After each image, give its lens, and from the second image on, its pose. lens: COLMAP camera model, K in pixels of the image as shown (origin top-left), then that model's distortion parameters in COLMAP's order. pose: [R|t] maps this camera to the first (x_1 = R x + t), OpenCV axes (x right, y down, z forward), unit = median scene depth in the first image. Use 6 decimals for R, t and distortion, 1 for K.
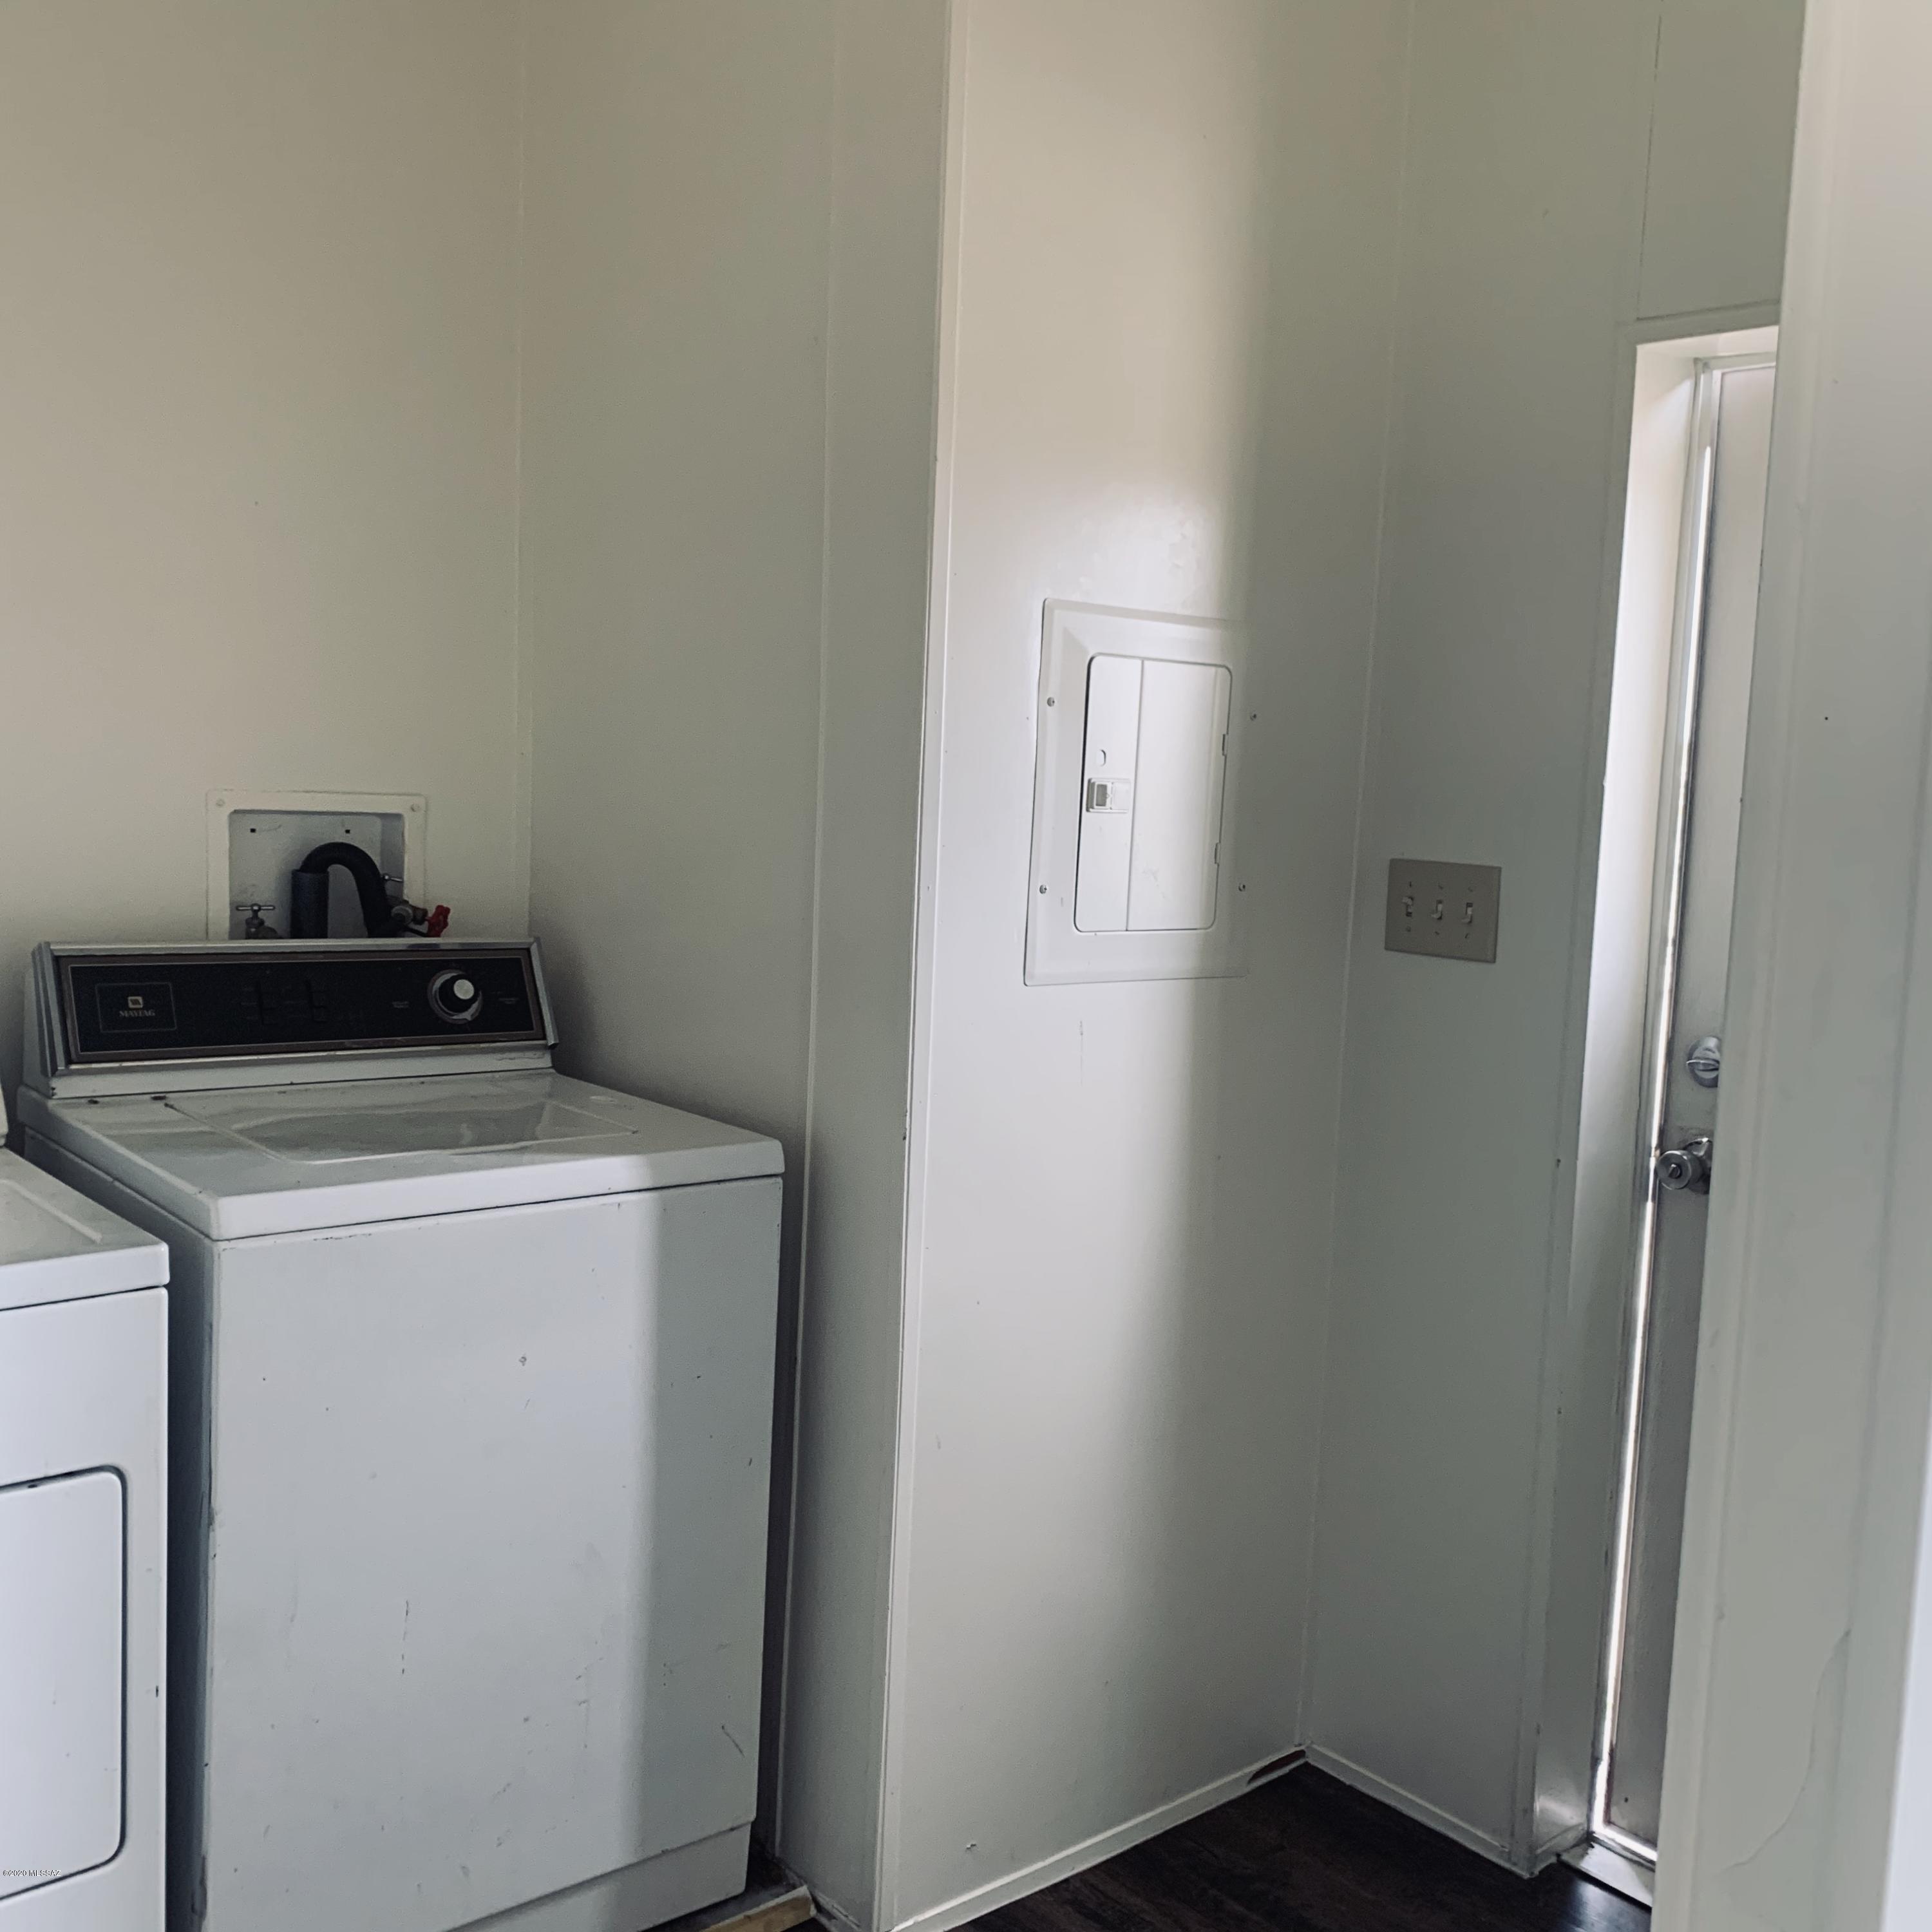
lens RADIAL K [[1974.1, 0, 1035.3], [0, 1974.1, 952.6], [0, 0, 1]] dist [0.099575, -0.223671]
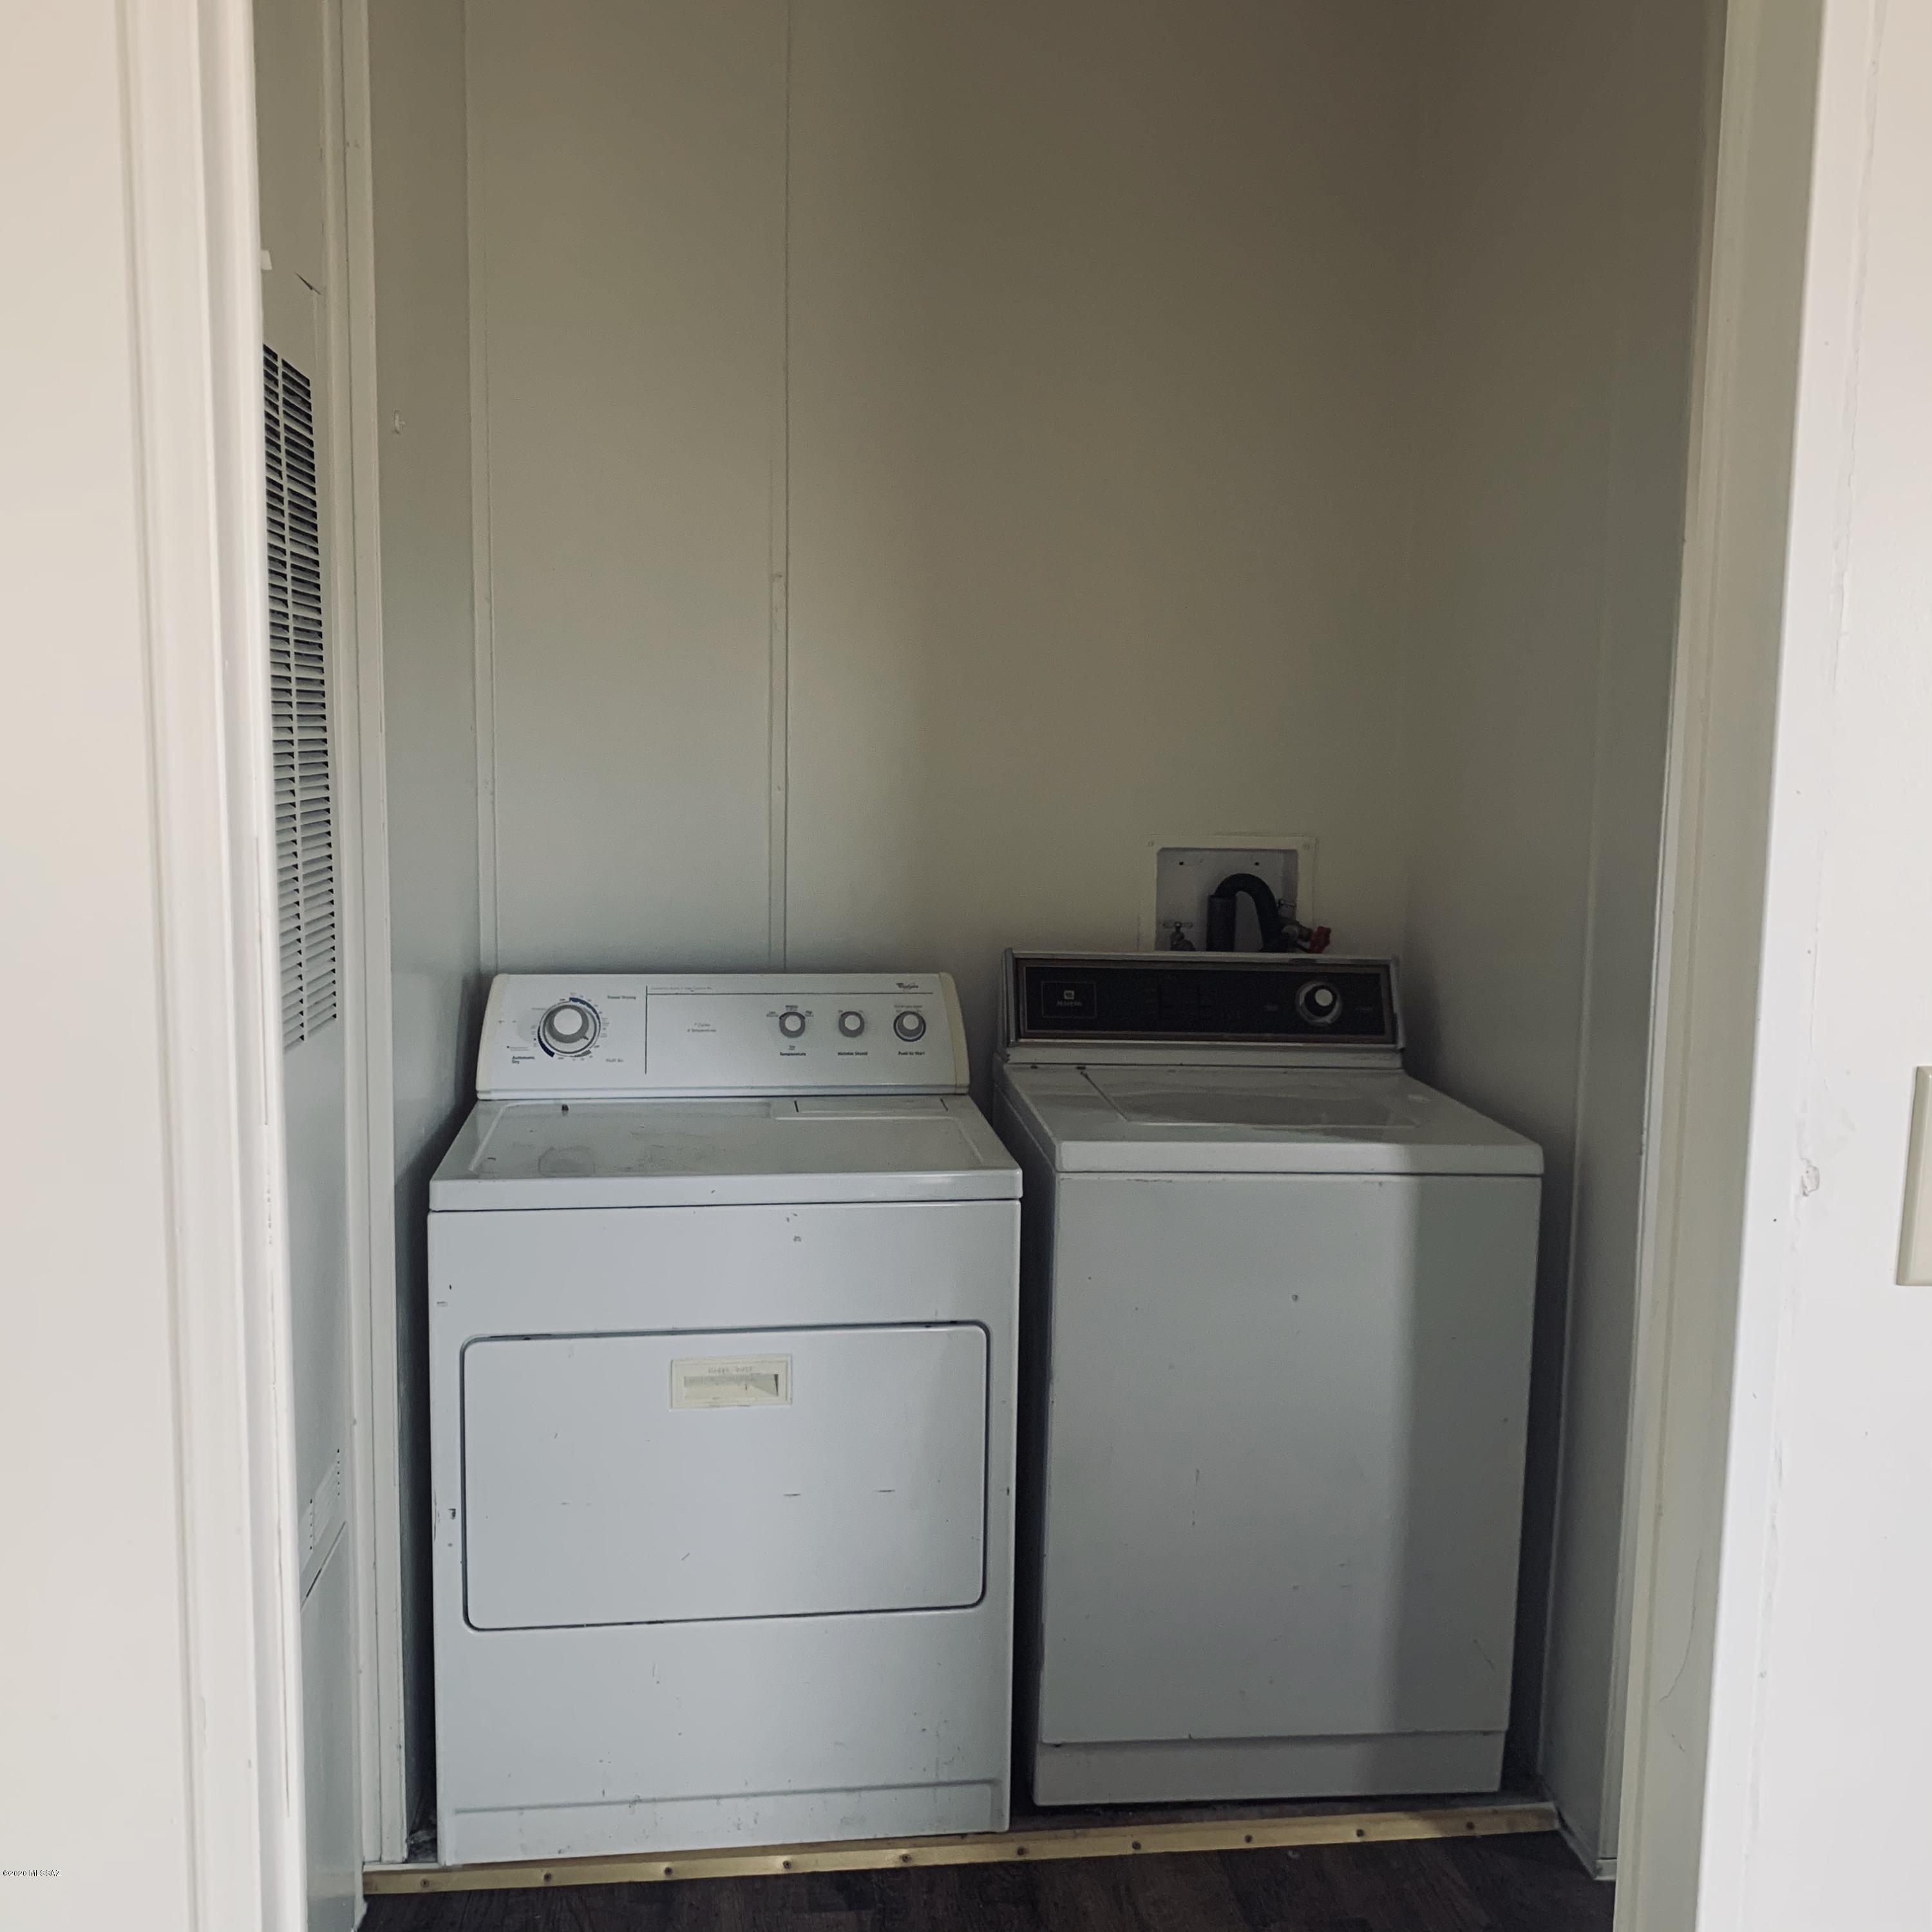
lens RADIAL K [[1931.9, 0, 939.4], [0, 1931.9, 972.7], [0, 0, 1]] dist [0.069645, -0.208008]
pose [[0.821696, 0.043710, -0.568248, 0.203112], [-0.038840, 0.999031, 0.020684, -0.012884], [0.568601, 0.005074, 0.822598, -0.107257]]
